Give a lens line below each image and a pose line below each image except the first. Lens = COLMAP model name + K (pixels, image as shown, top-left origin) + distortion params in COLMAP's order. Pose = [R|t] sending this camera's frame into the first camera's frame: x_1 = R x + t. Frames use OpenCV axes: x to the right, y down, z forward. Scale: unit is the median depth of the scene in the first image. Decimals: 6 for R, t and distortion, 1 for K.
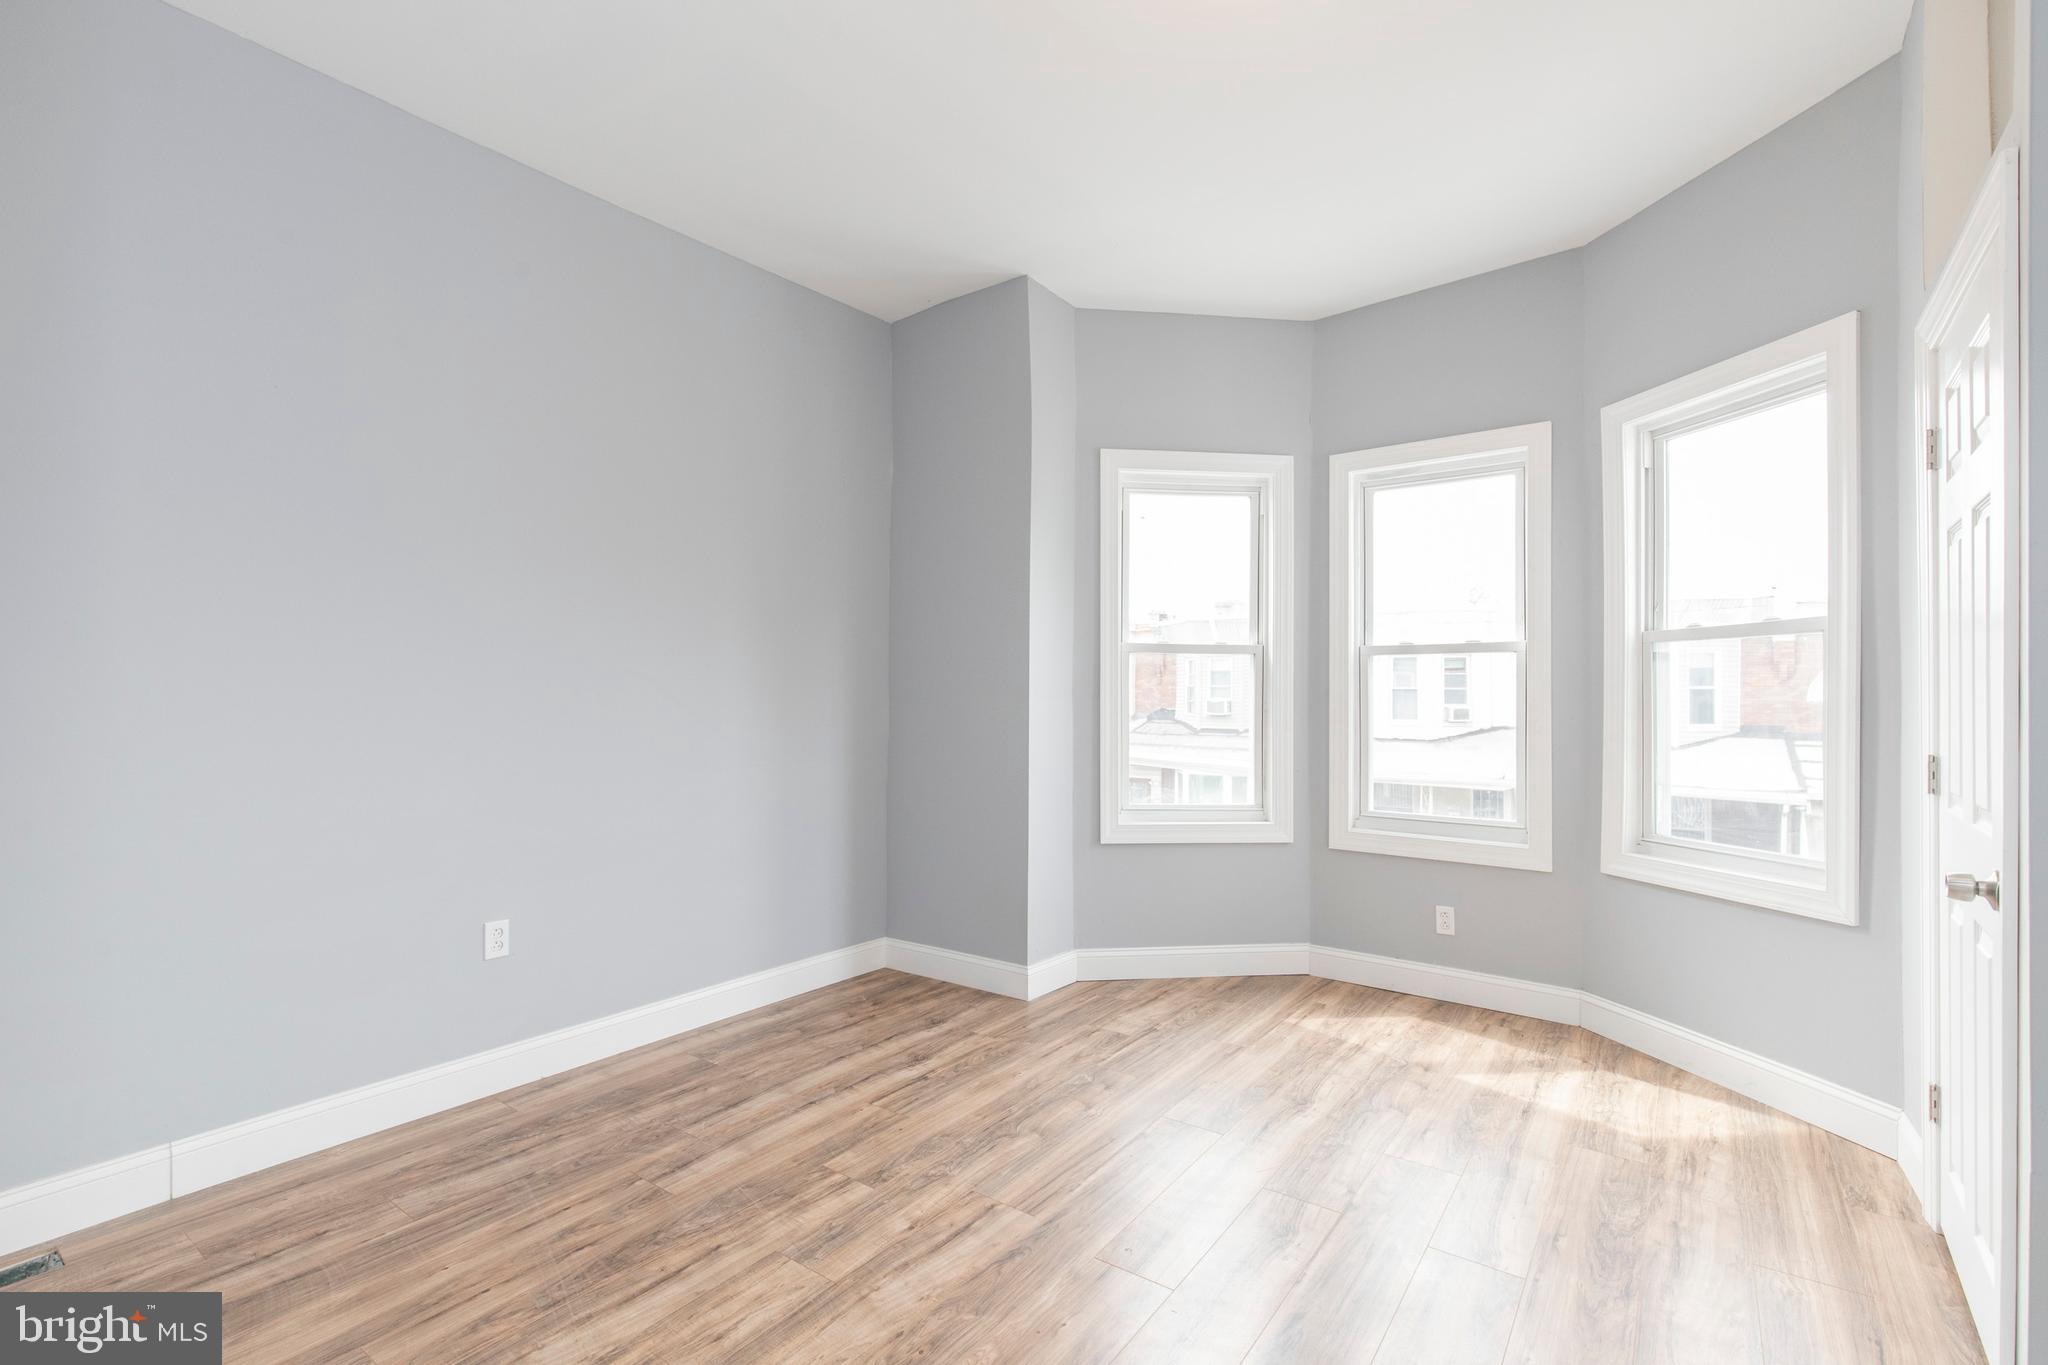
lens RADIAL K [[920.8, 0, 1034.4], [0, 920.8, 693.3], [0, 0, 1]] dist [-0.001417, 0.000159]
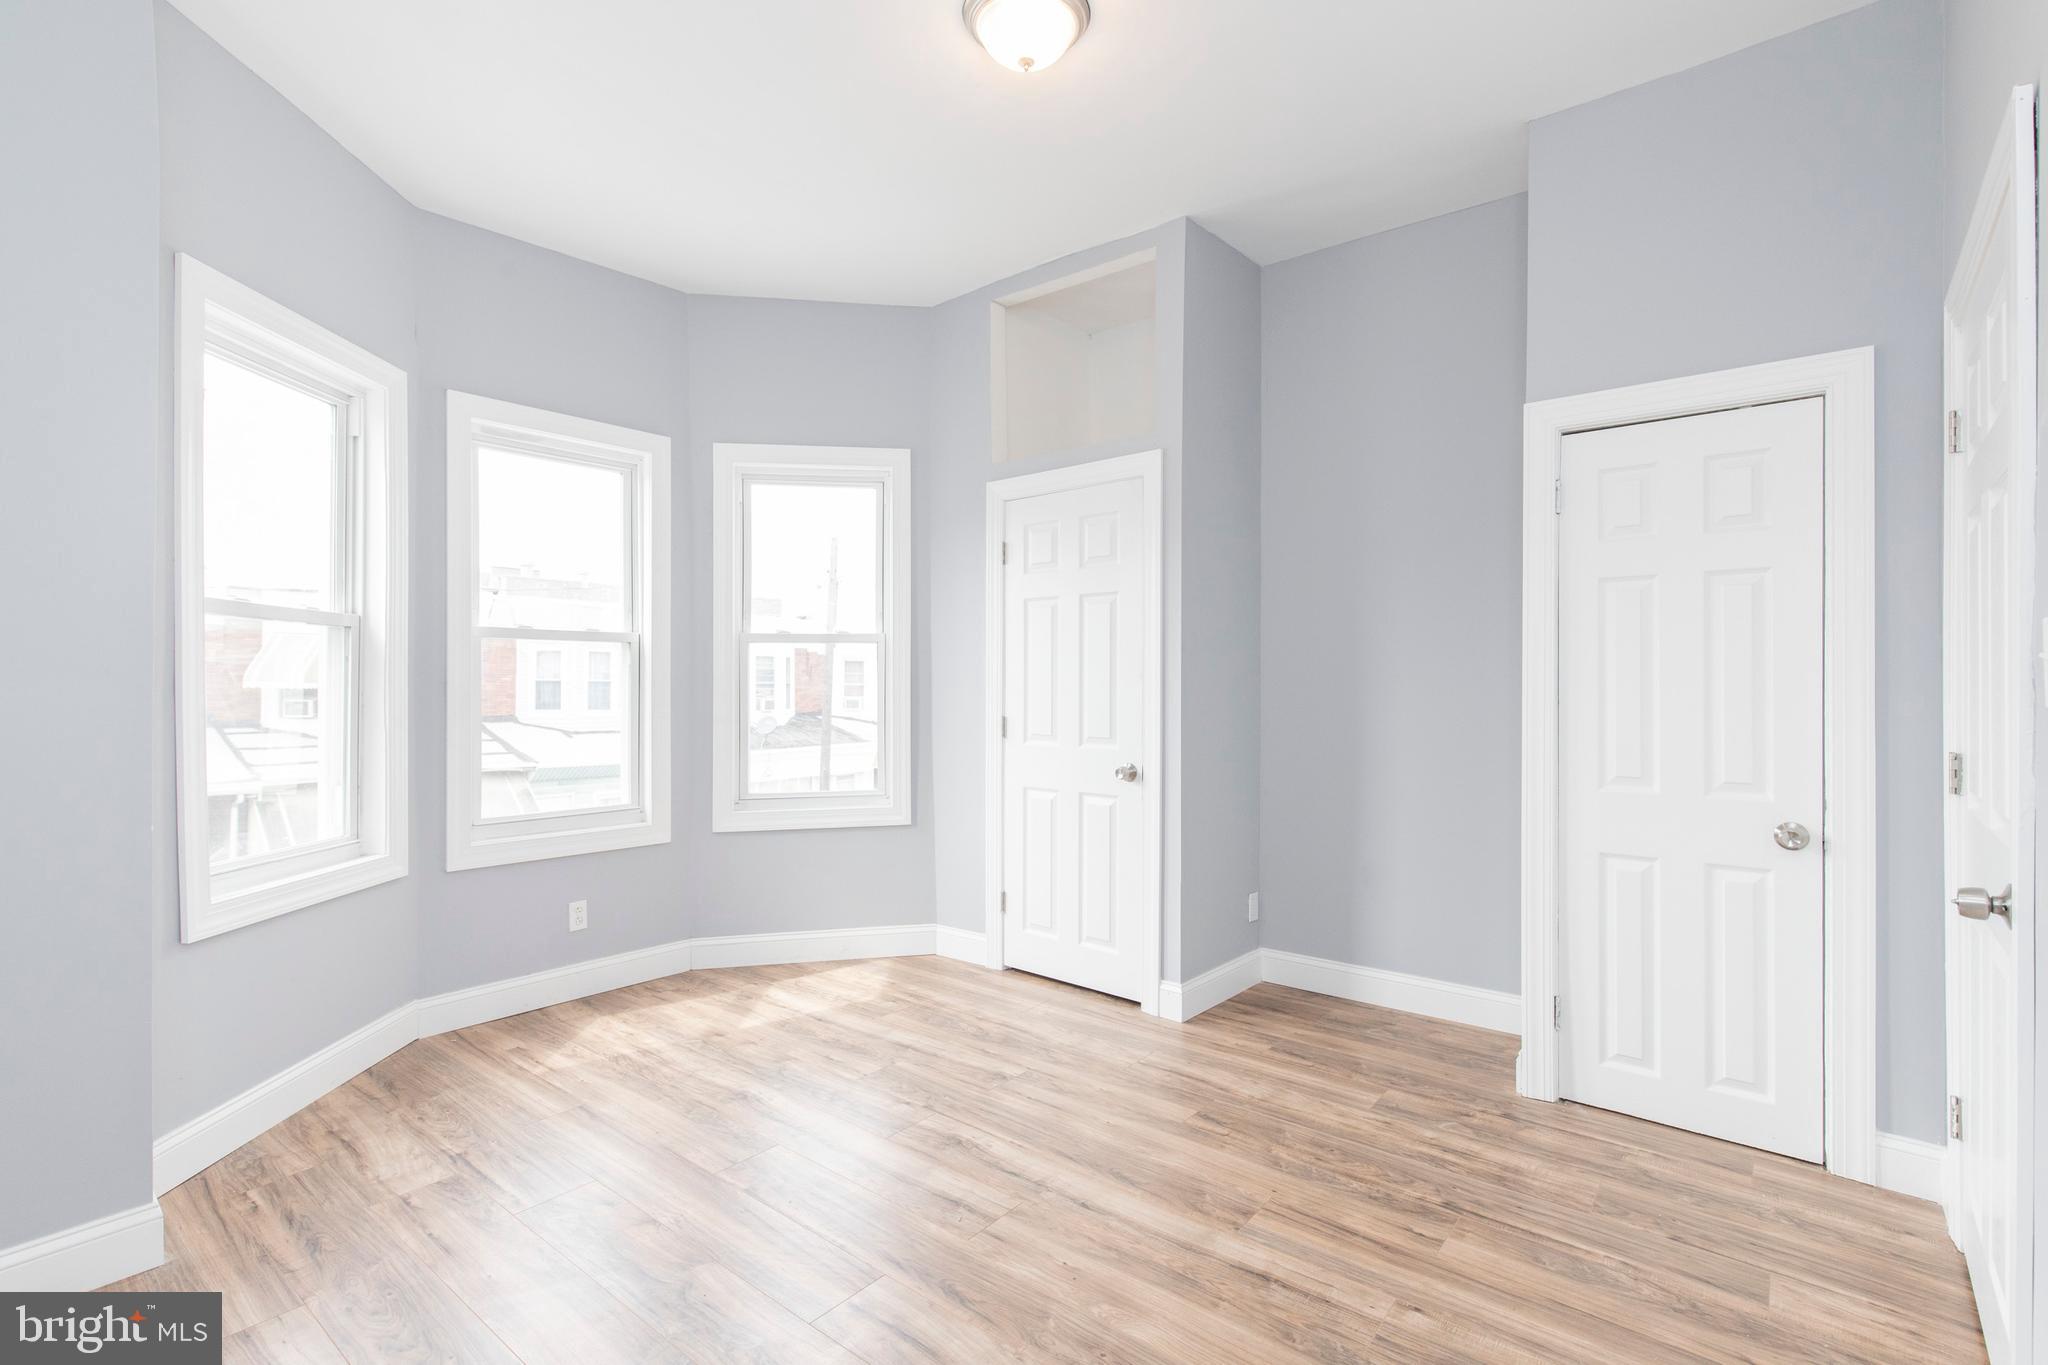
lens RADIAL K [[920.8, 0, 1057.4], [0, 920.8, 671.5], [0, 0, 1]] dist [-0.001417, 0.000159]
pose [[0.031275, 0.012989, 0.999426, -0.549007], [-0.005098, 0.999905, -0.012836, -0.000124], [-0.999498, -0.004694, 0.031339, 0.502681]]
